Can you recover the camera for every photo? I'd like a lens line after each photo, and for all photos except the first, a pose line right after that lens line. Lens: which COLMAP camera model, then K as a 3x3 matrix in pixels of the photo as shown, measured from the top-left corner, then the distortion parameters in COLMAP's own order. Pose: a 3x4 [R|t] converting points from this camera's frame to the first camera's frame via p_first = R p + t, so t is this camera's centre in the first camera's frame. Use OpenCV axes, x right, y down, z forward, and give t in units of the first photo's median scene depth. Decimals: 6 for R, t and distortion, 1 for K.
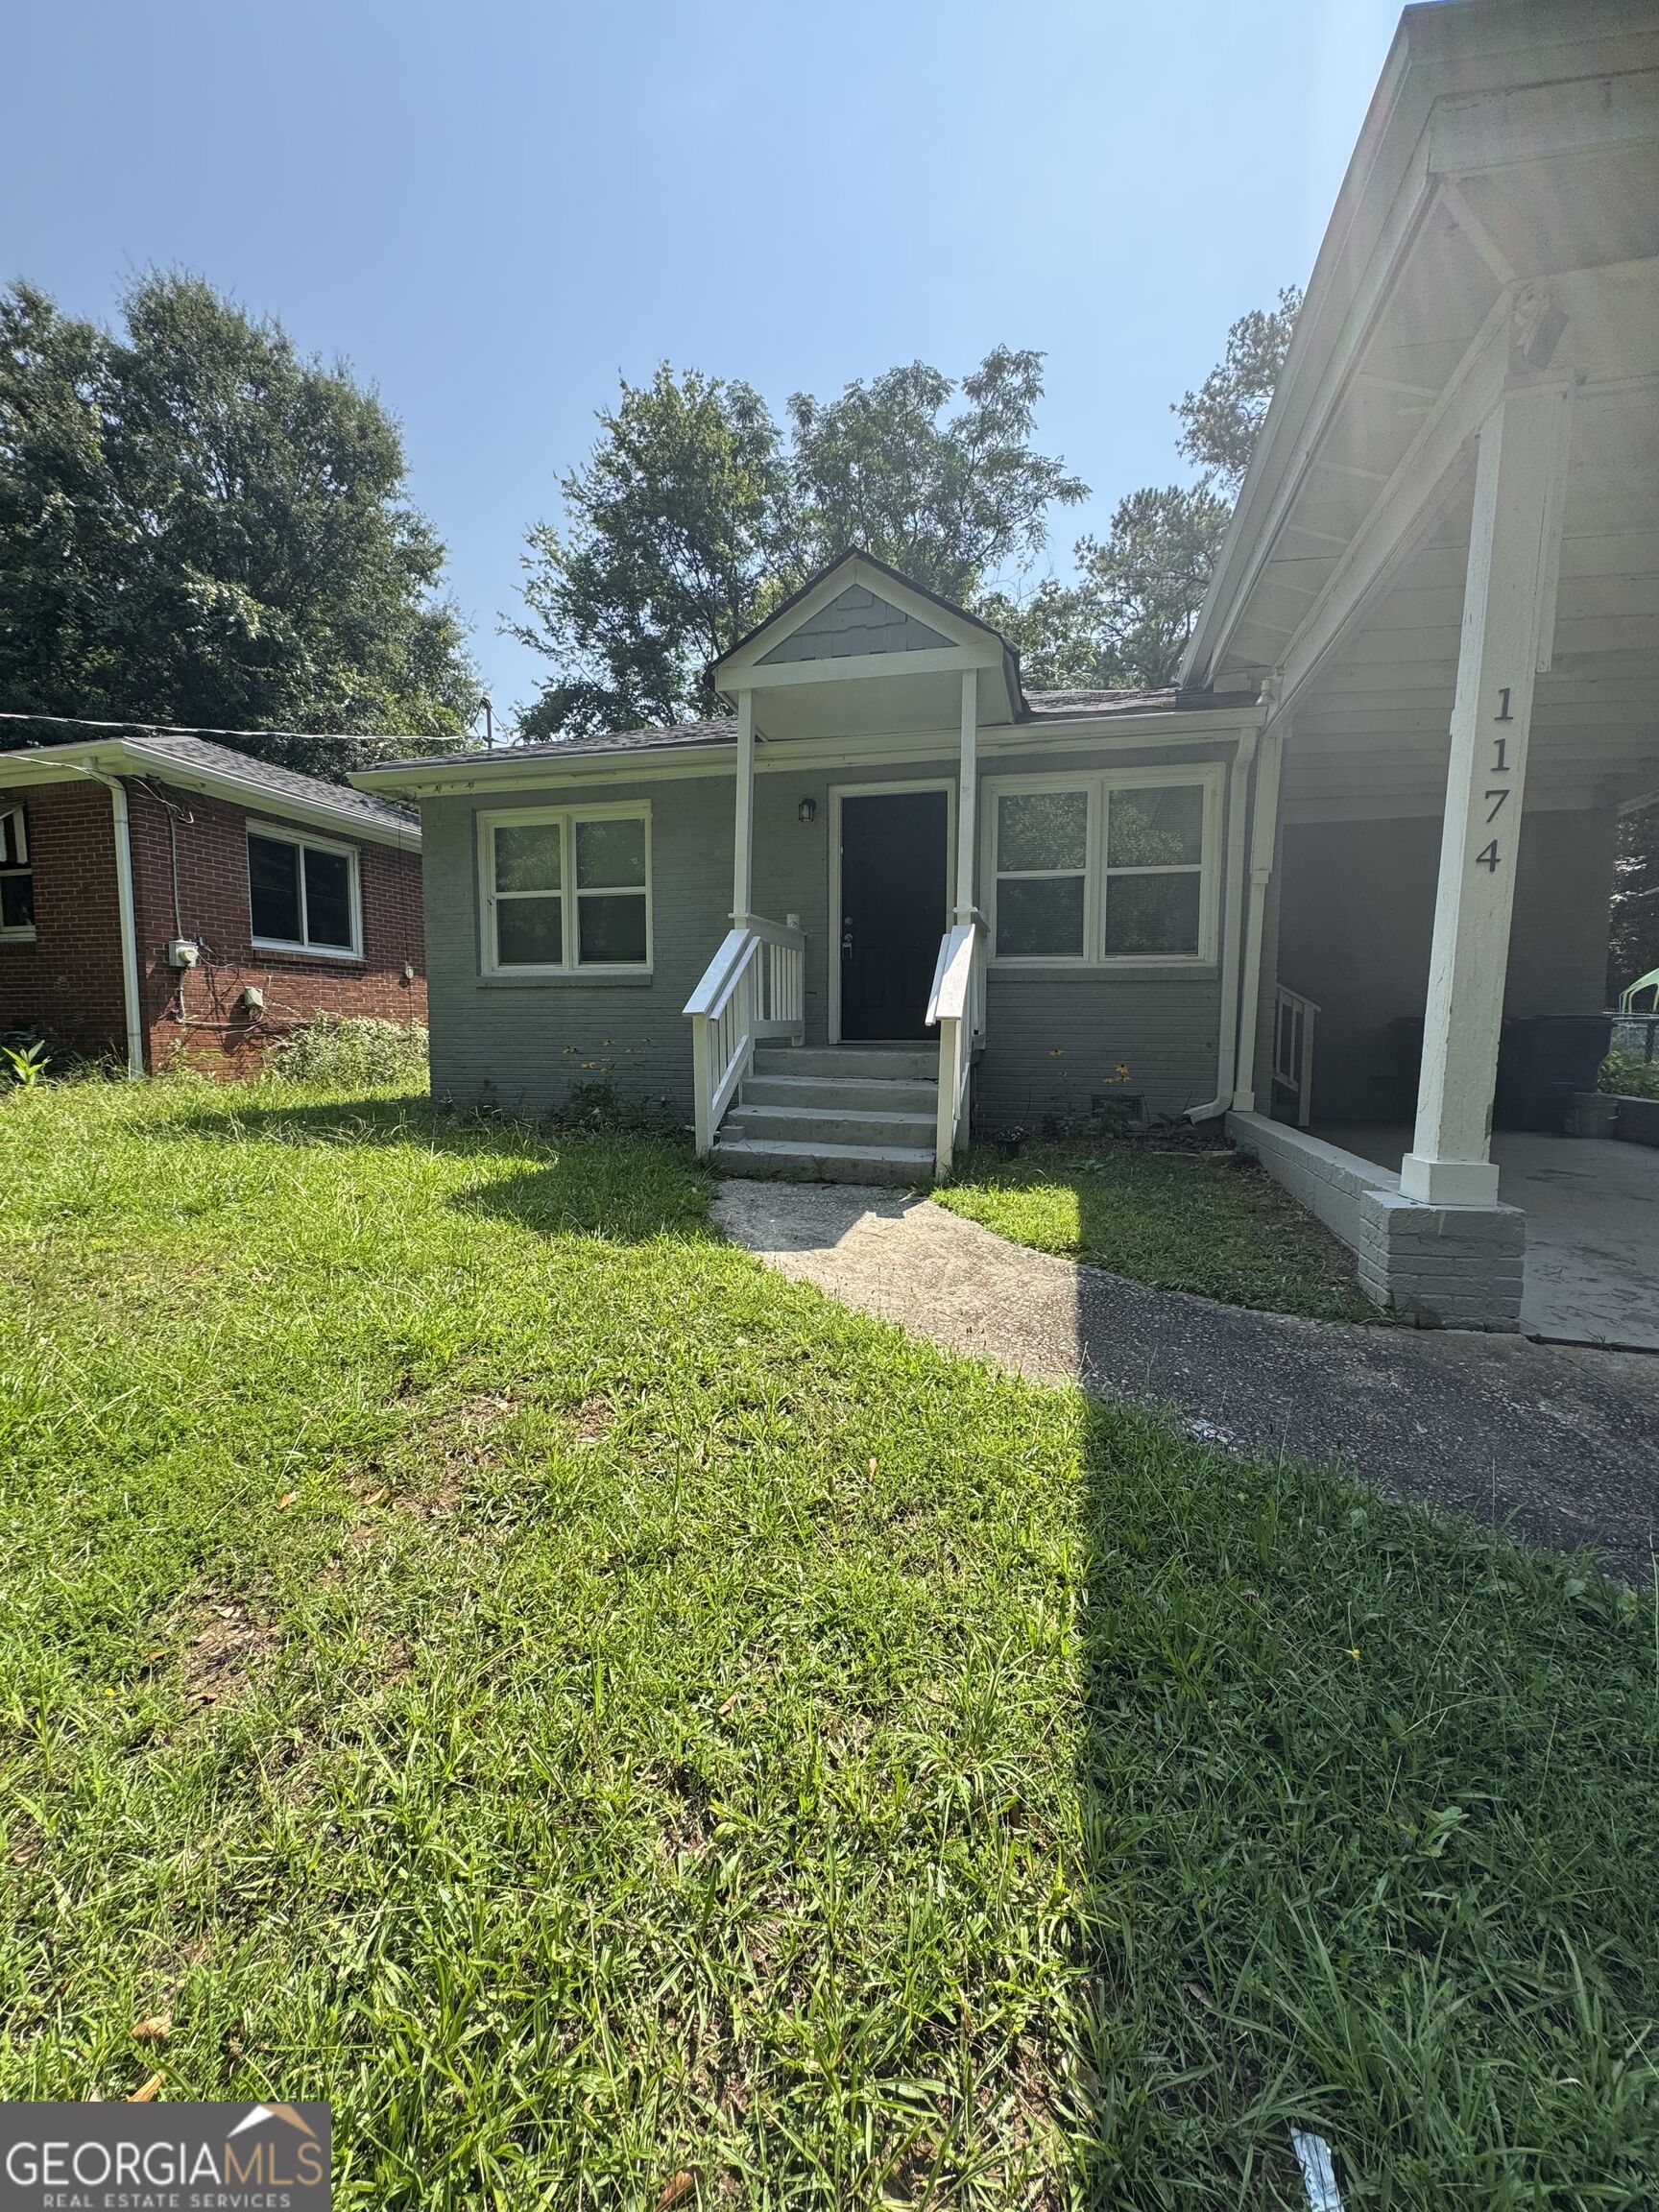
lens RADIAL K [[878.0, 0, 836.5], [0, 878.0, 1104.6], [0, 0, 1]] dist [-0.004202, 0.000384]
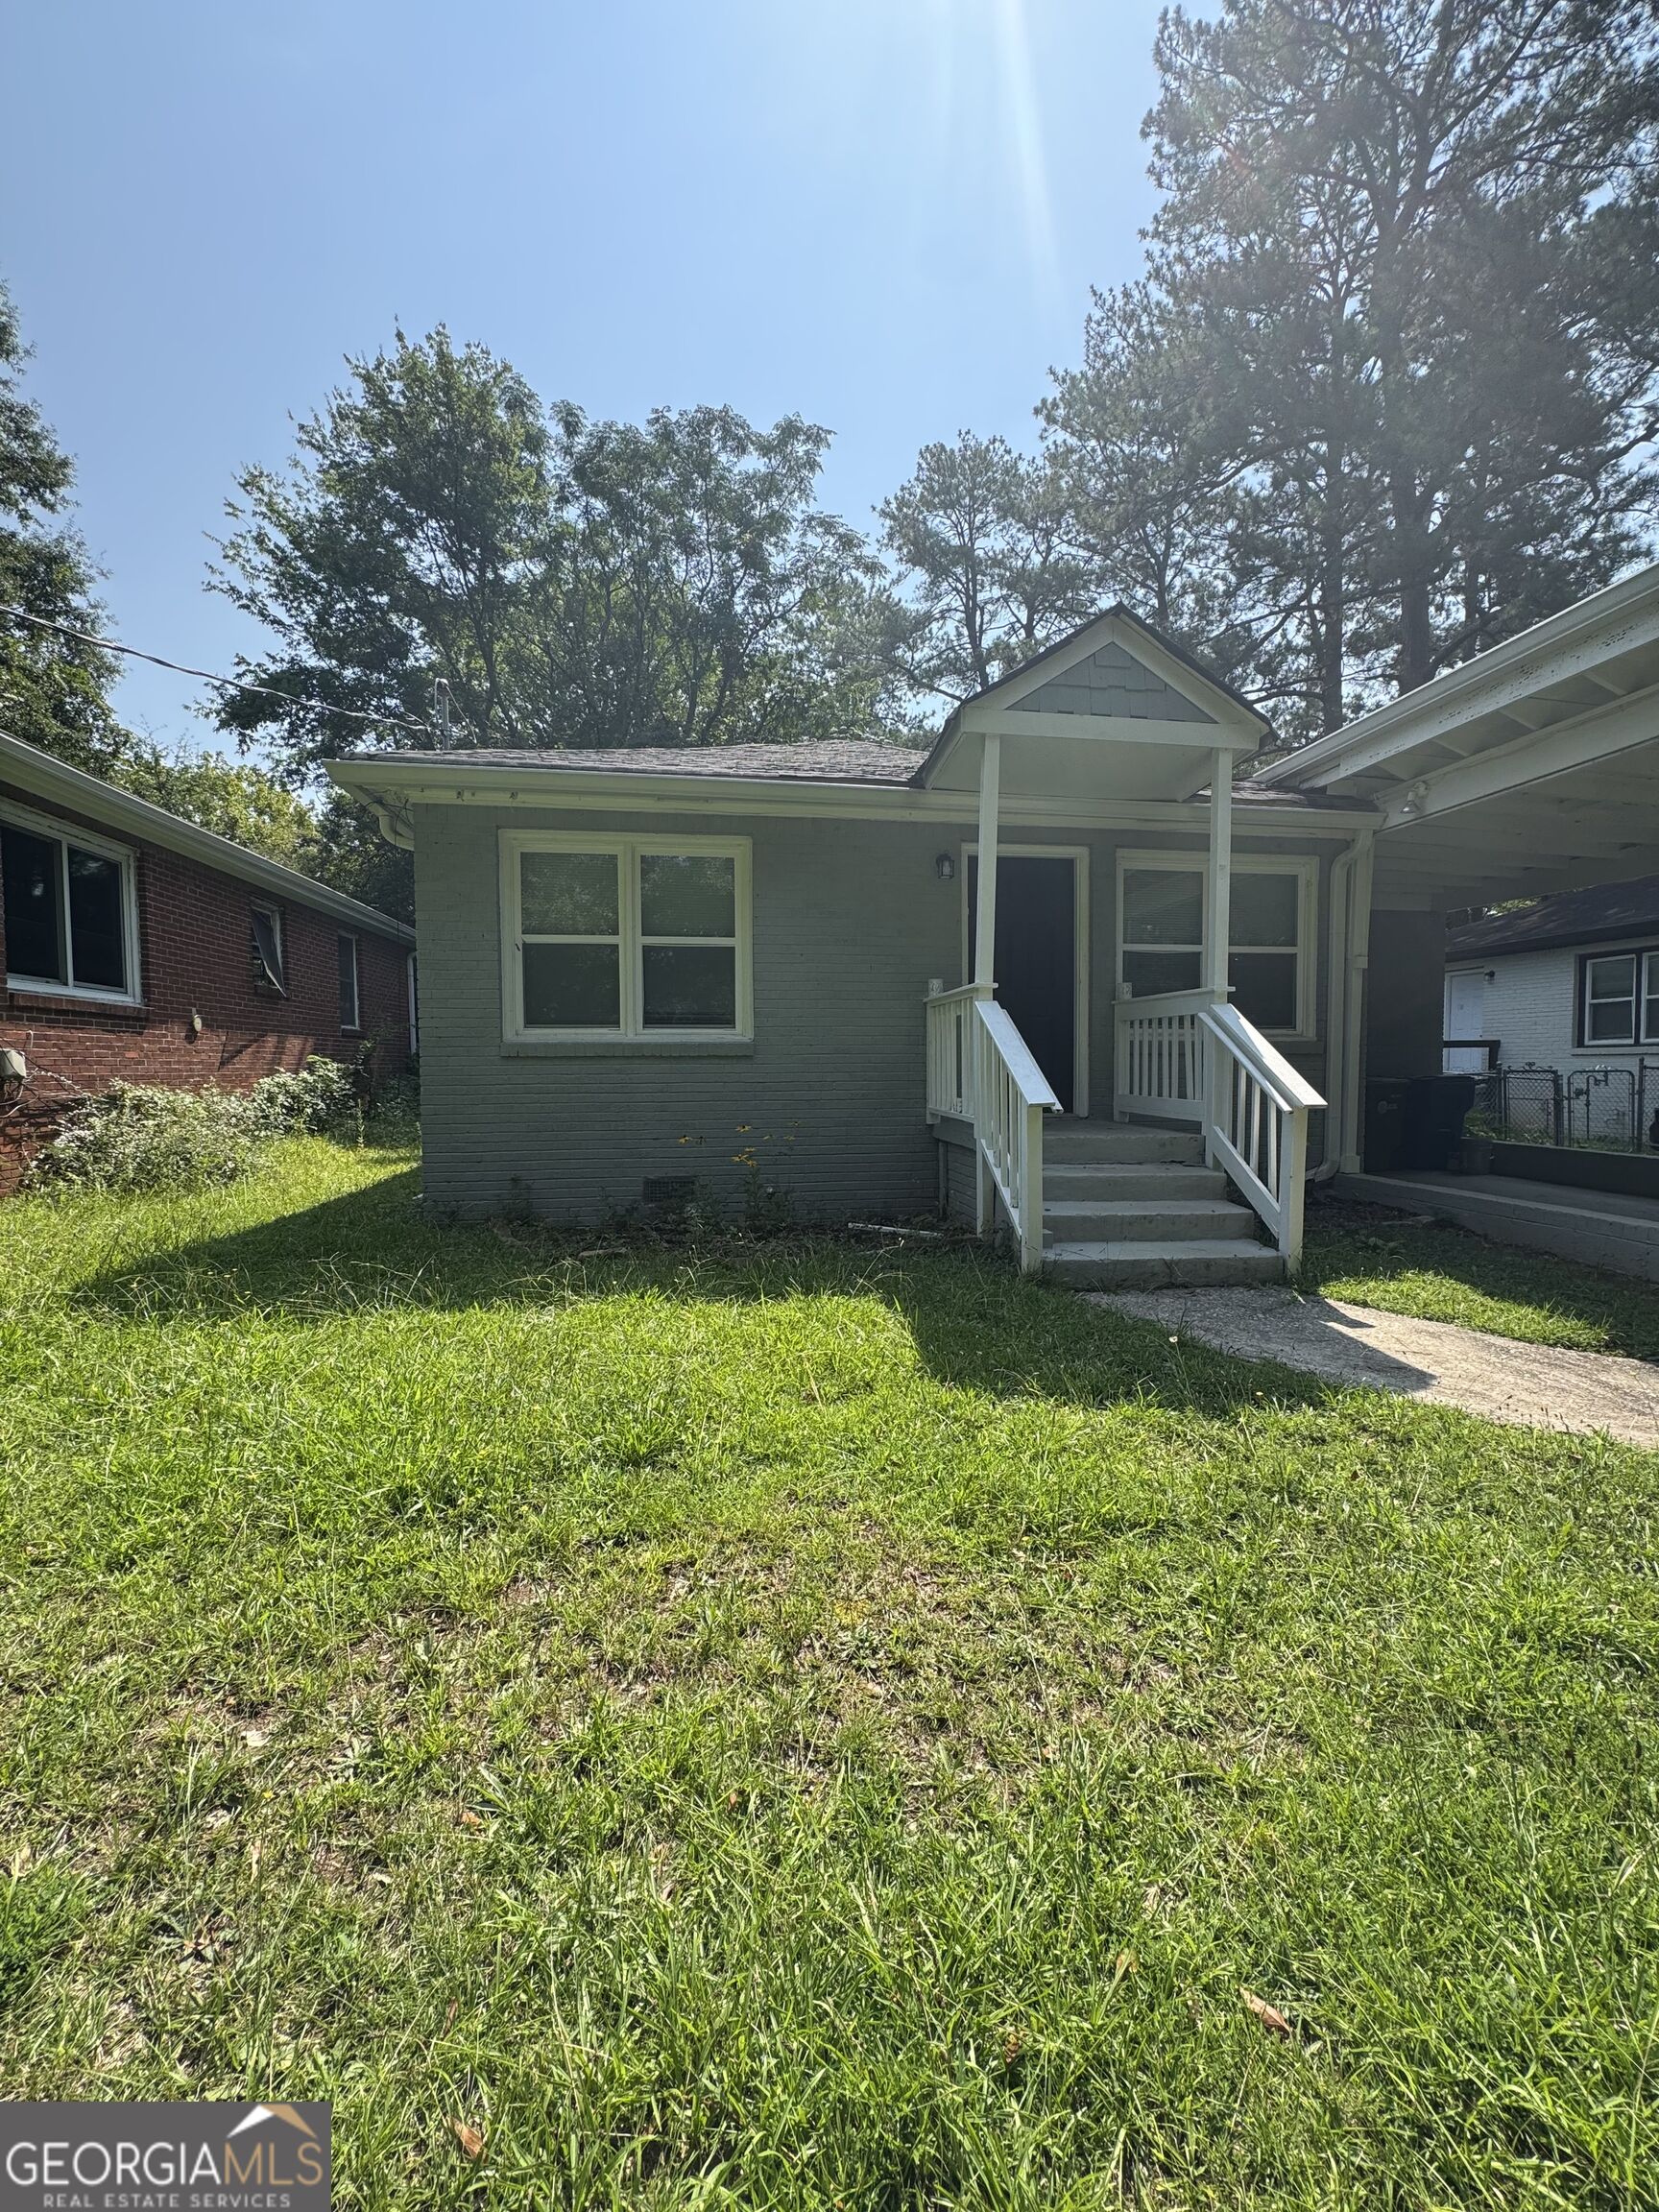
lens RADIAL K [[872.3, 0, 835.4], [0, 872.3, 1105.9], [0, 0, 1]] dist [-0.001966, -0.000515]
pose [[0.920949, -0.026546, 0.388779, -0.344410], [0.042661, 0.998549, -0.032876, -0.042177], [-0.387342, 0.046863, 0.920744, 0.150440]]
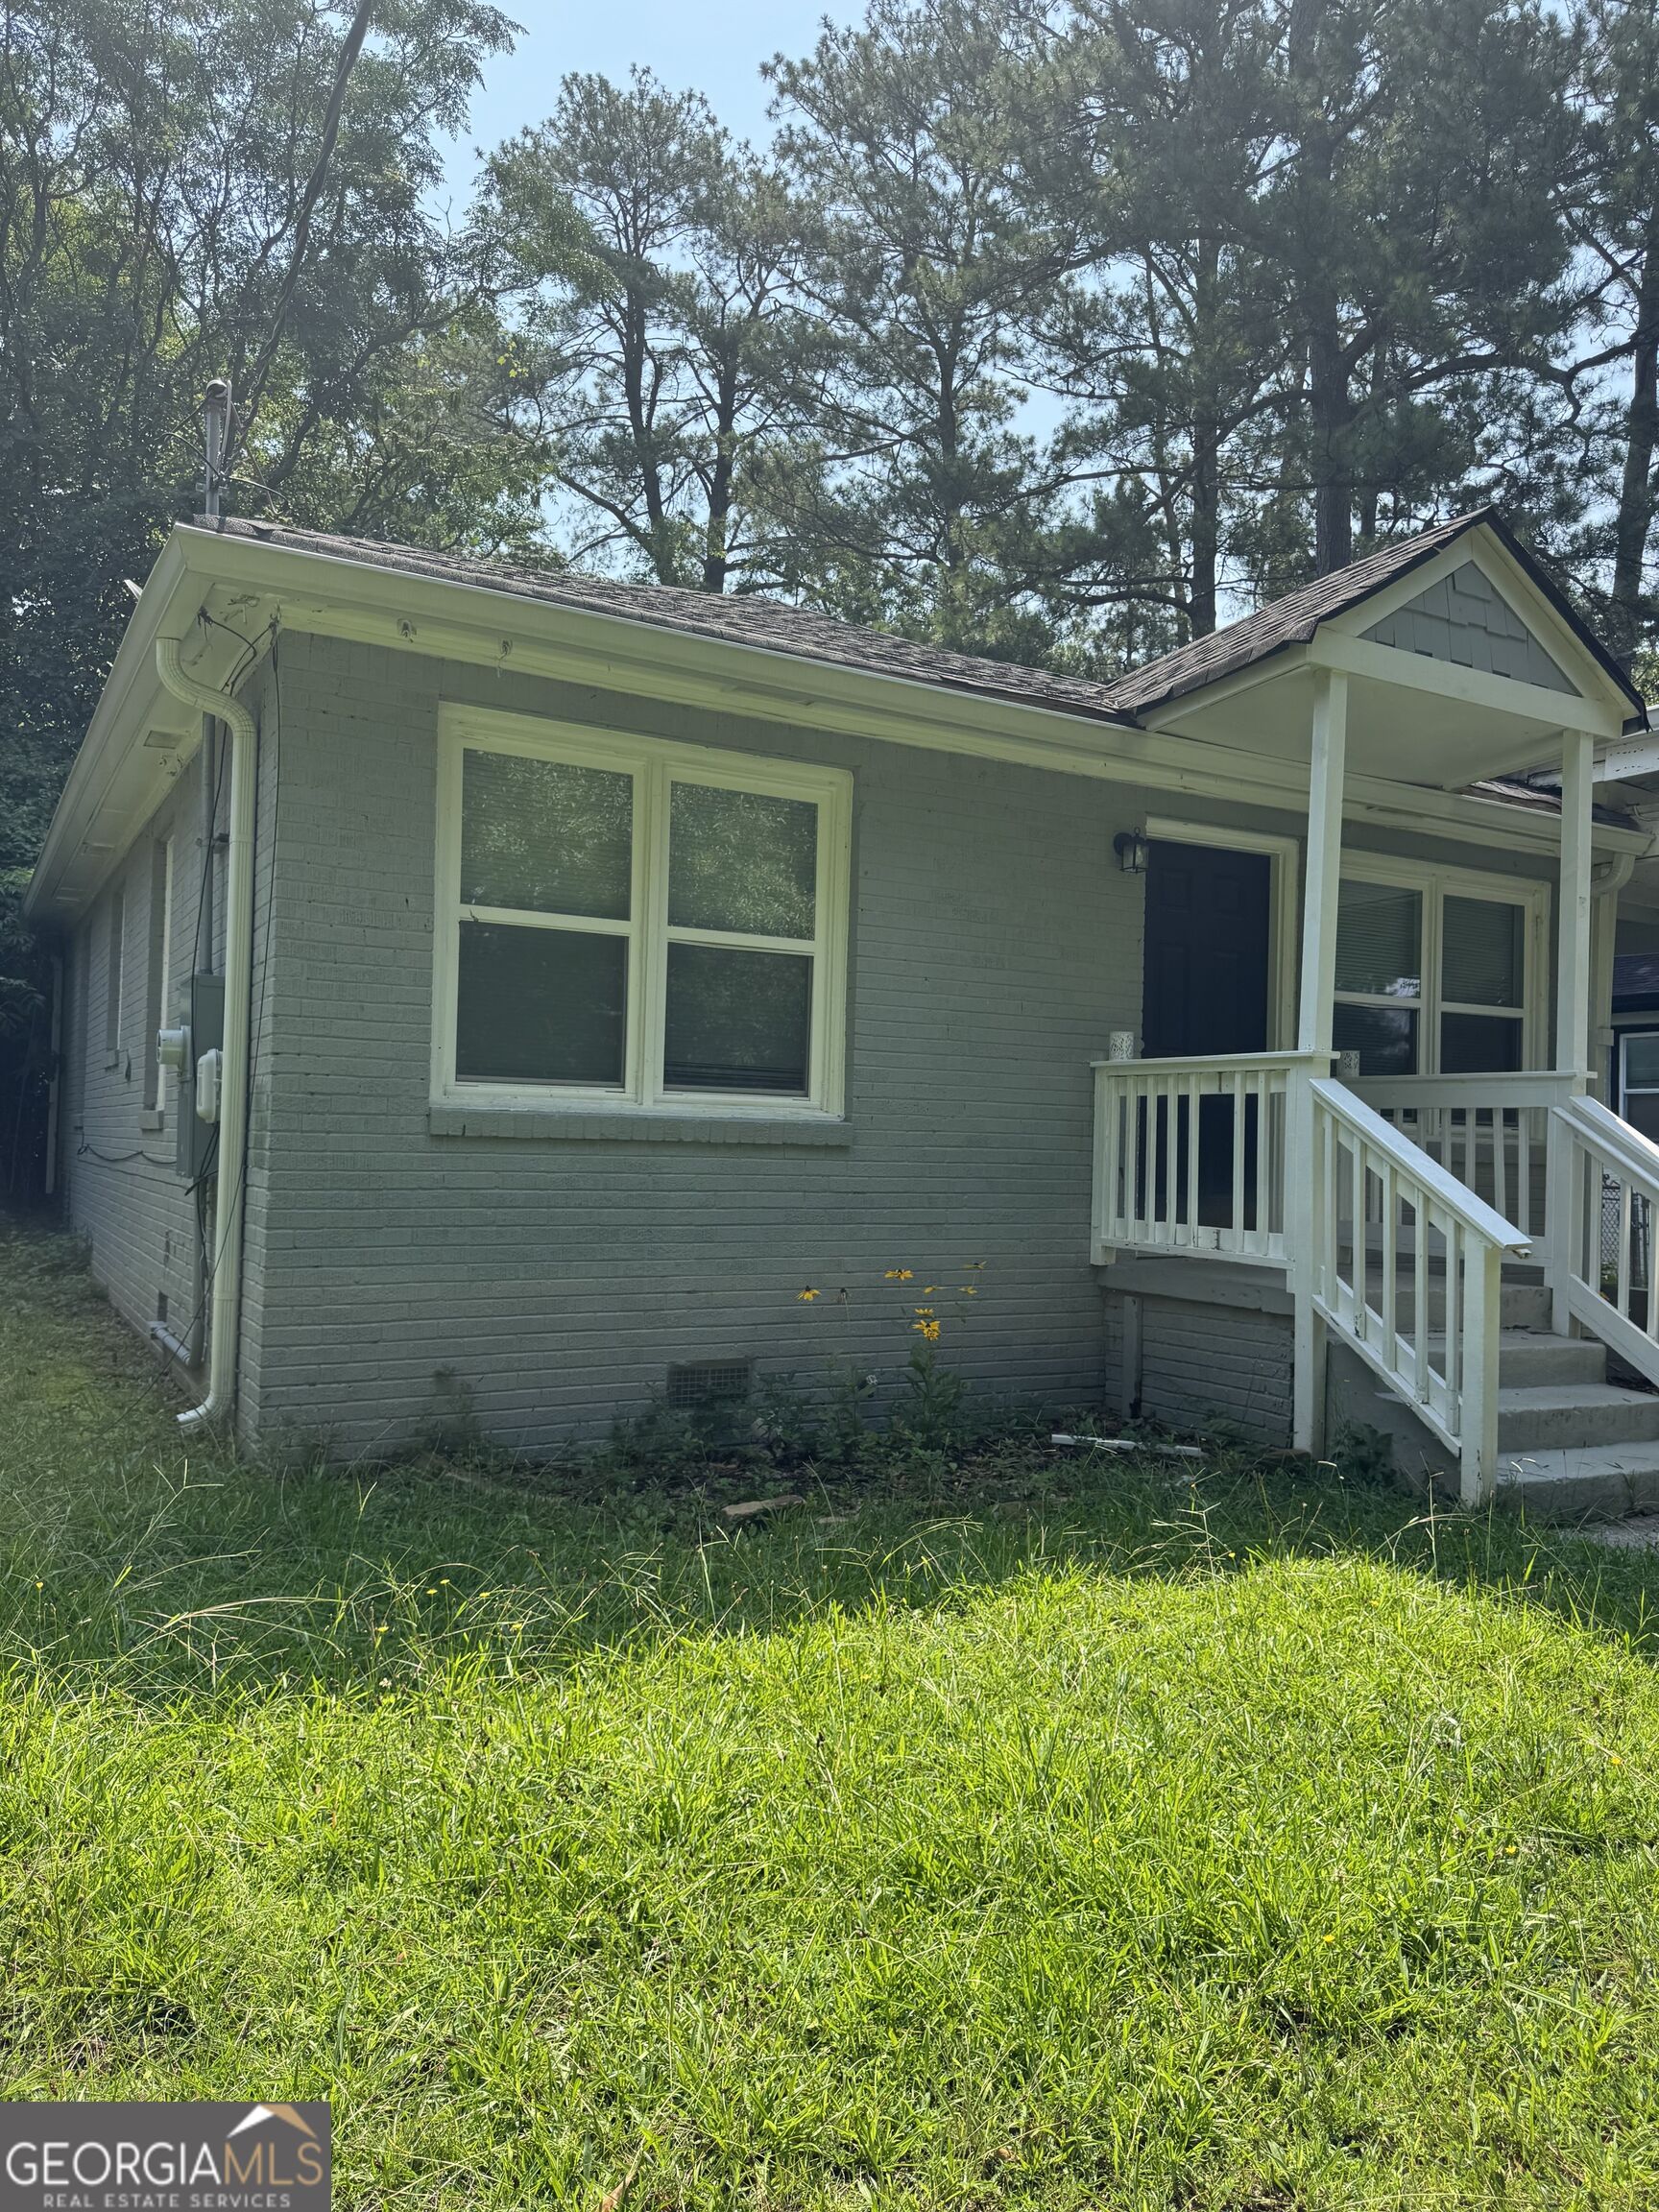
lens RADIAL K [[1570.3, 0, 822.7], [0, 1570.3, 1099.2], [0, 0, 1]] dist [0.055880, -0.067632]
pose [[0.718576, 0.035683, 0.694533, -0.609804], [0.039761, 0.994941, -0.092255, -0.061070], [-0.694311, 0.093908, 0.713522, 0.292256]]
